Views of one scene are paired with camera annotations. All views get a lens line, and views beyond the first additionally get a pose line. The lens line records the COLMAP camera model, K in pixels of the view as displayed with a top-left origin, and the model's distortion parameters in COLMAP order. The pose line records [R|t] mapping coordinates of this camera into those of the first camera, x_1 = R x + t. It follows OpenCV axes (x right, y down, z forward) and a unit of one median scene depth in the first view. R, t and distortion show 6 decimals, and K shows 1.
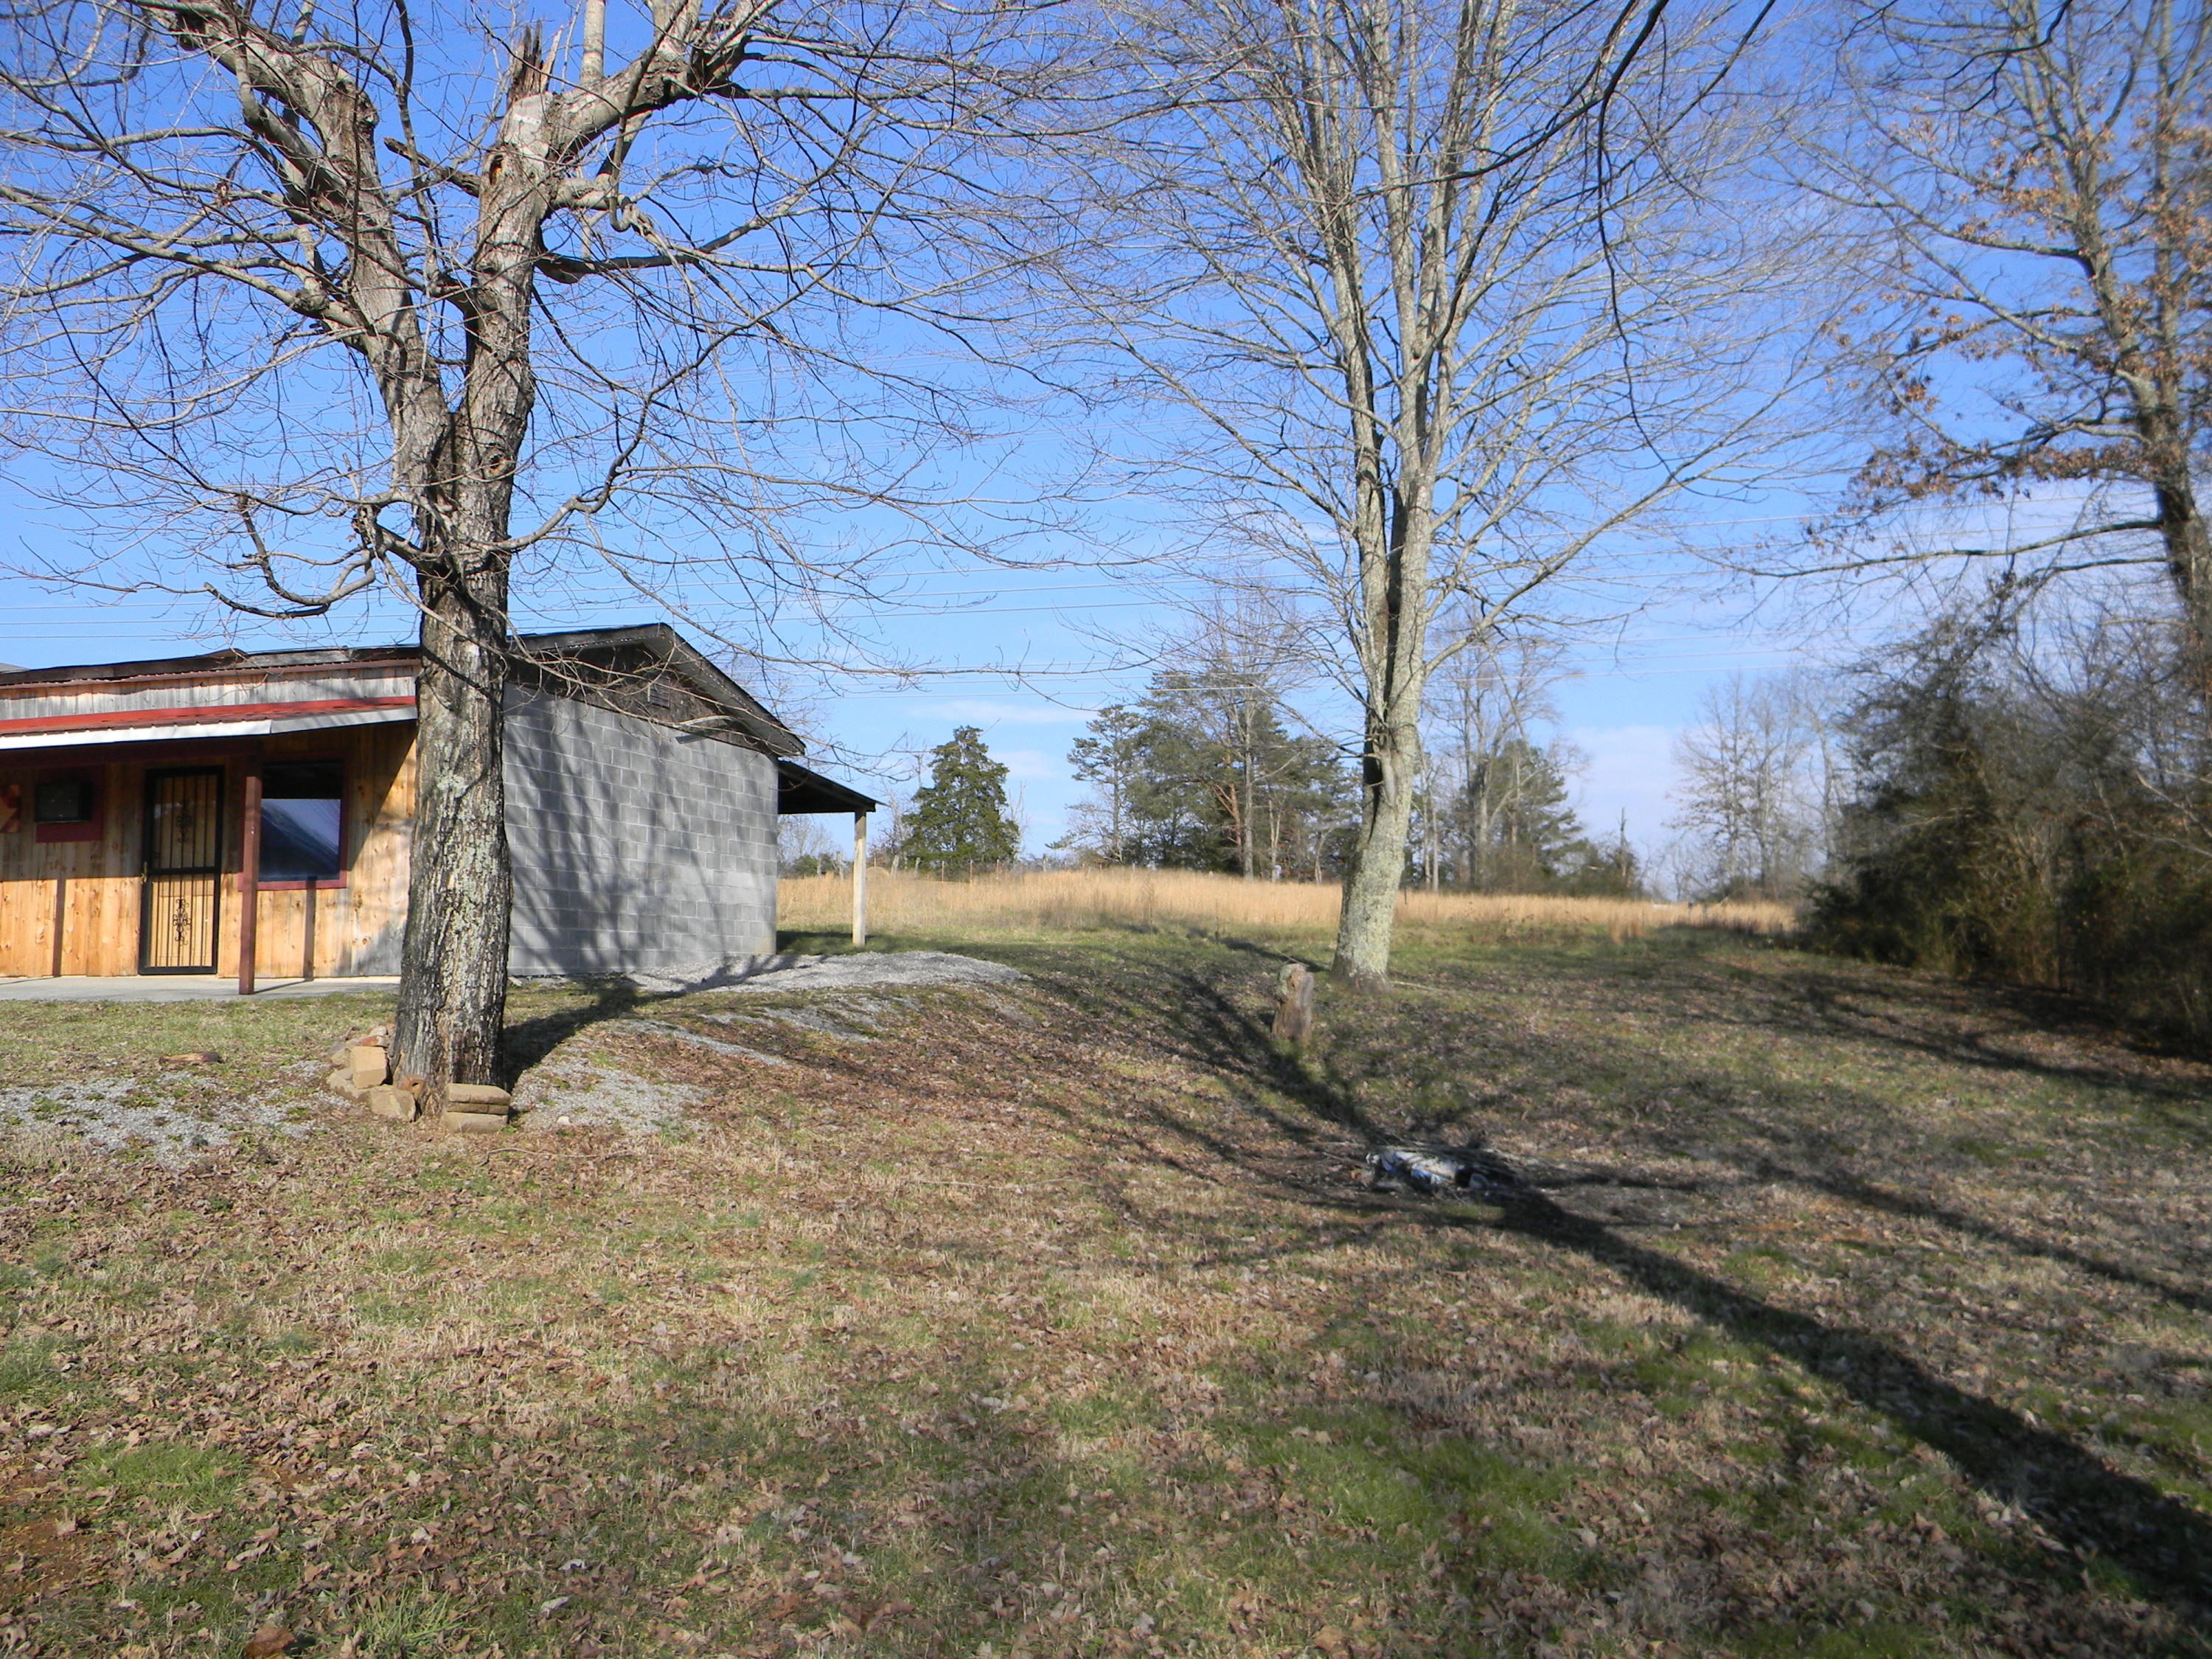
lens RADIAL K [[1766.8, 0, 1071.9], [0, 1766.8, 796.5], [0, 0, 1]] dist [0.007995, -0.017652]
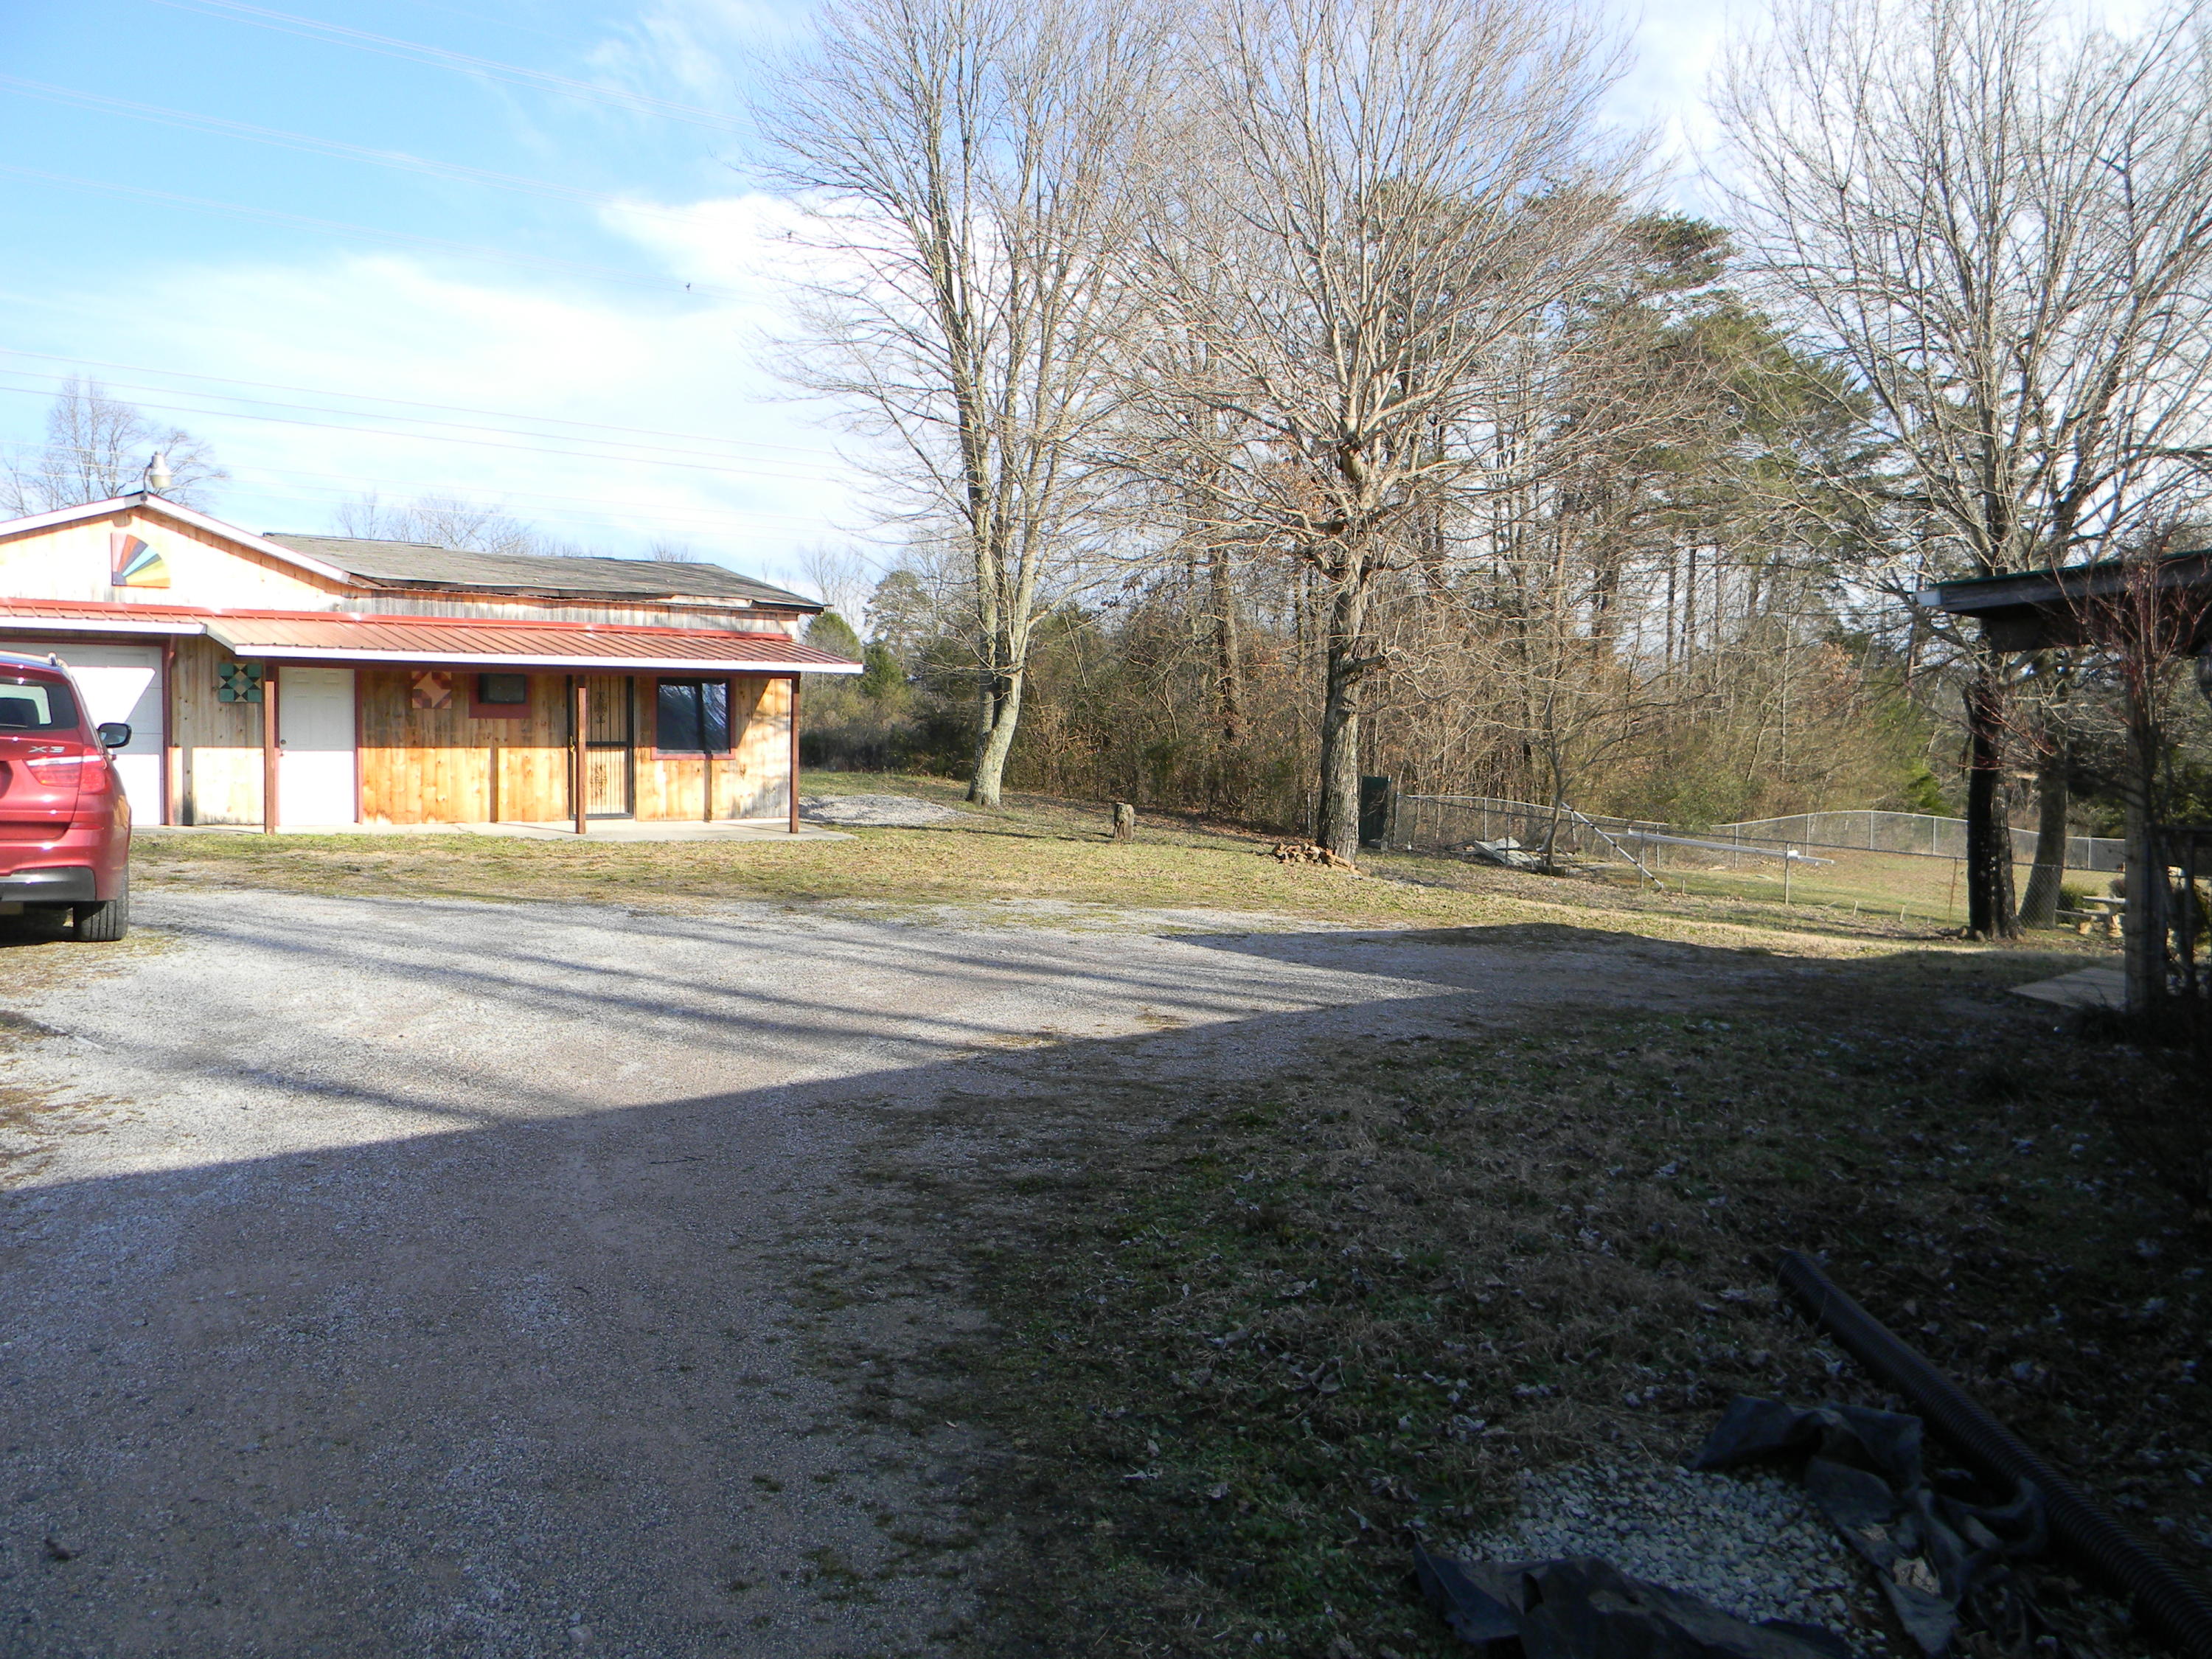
lens RADIAL K [[1766.8, 0, 1092.5], [0, 1766.8, 815.7], [0, 0, 1]] dist [0.007995, -0.017652]
pose [[0.597666, -0.017688, 0.801550, -1.360112], [-0.087062, 0.992413, 0.086817, -0.054573], [-0.797004, -0.121672, 0.591592, -0.119340]]
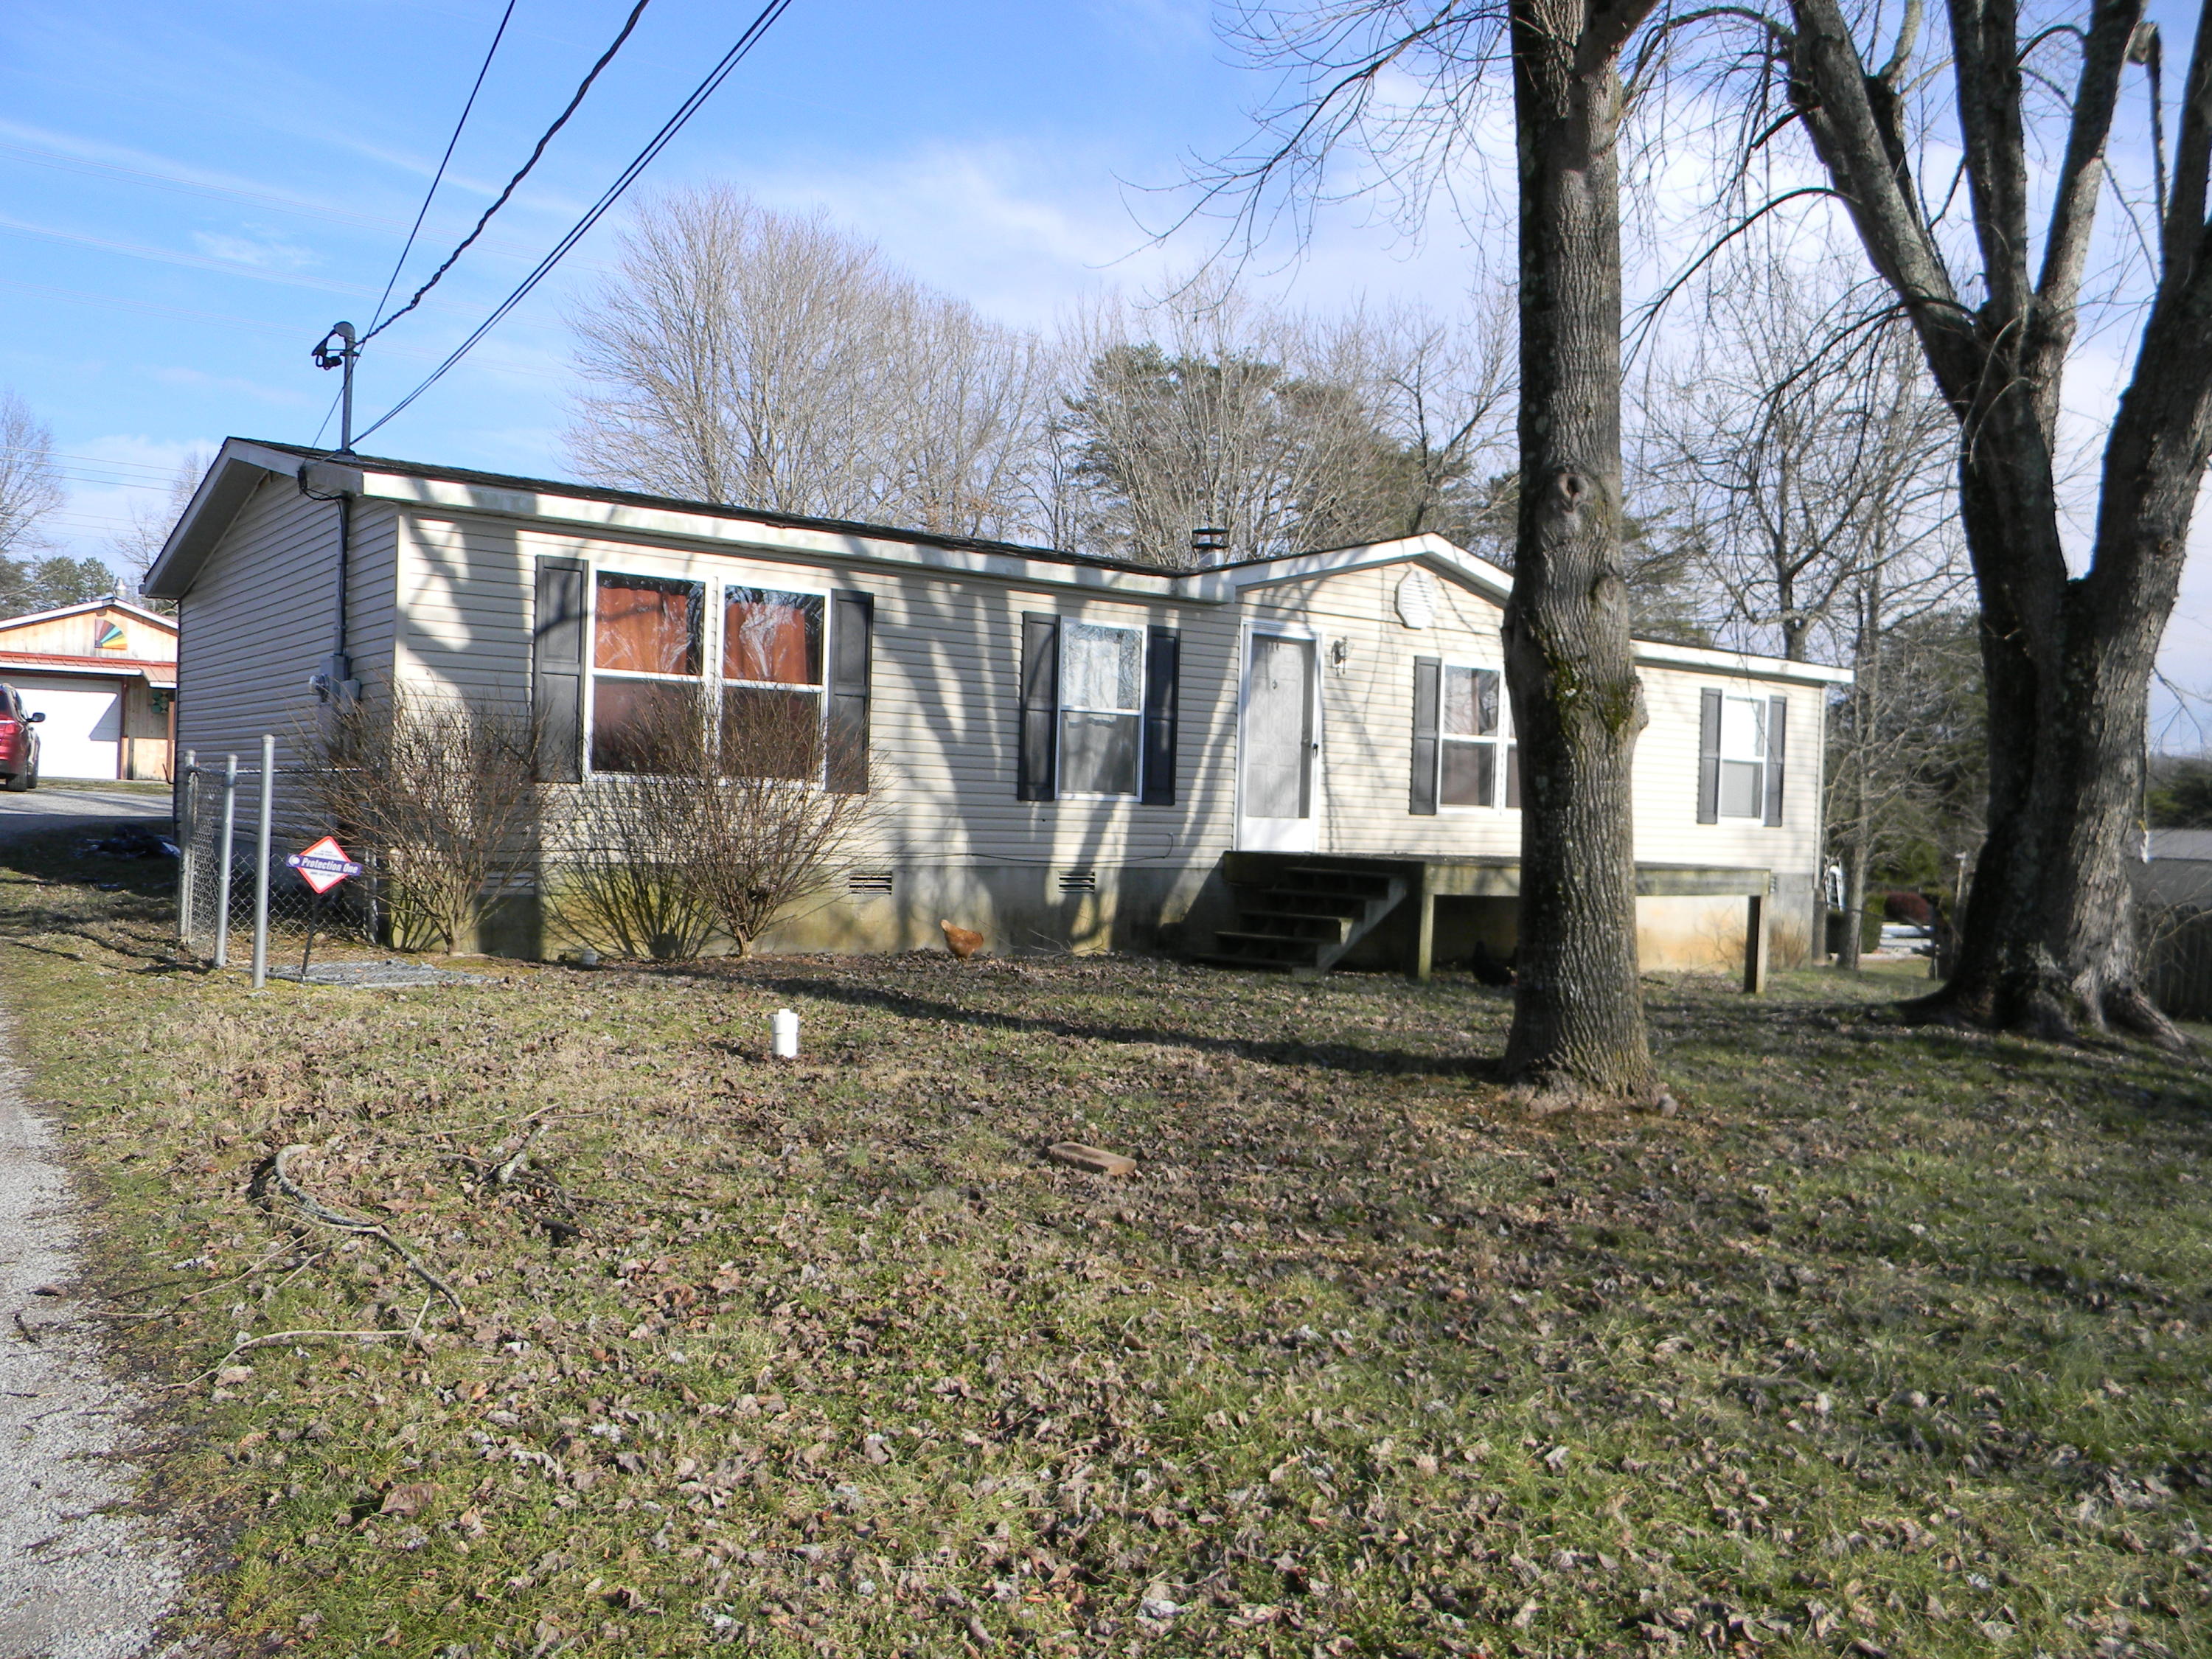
lens RADIAL K [[1766.8, 0, 1072.5], [0, 1766.8, 816.9], [0, 0, 1]] dist [0.007995, -0.017652]
pose [[0.661225, 0.024426, 0.749790, -1.625829], [-0.109802, 0.991857, 0.064520, -0.112409], [-0.742109, -0.124990, 0.658523, -1.203318]]
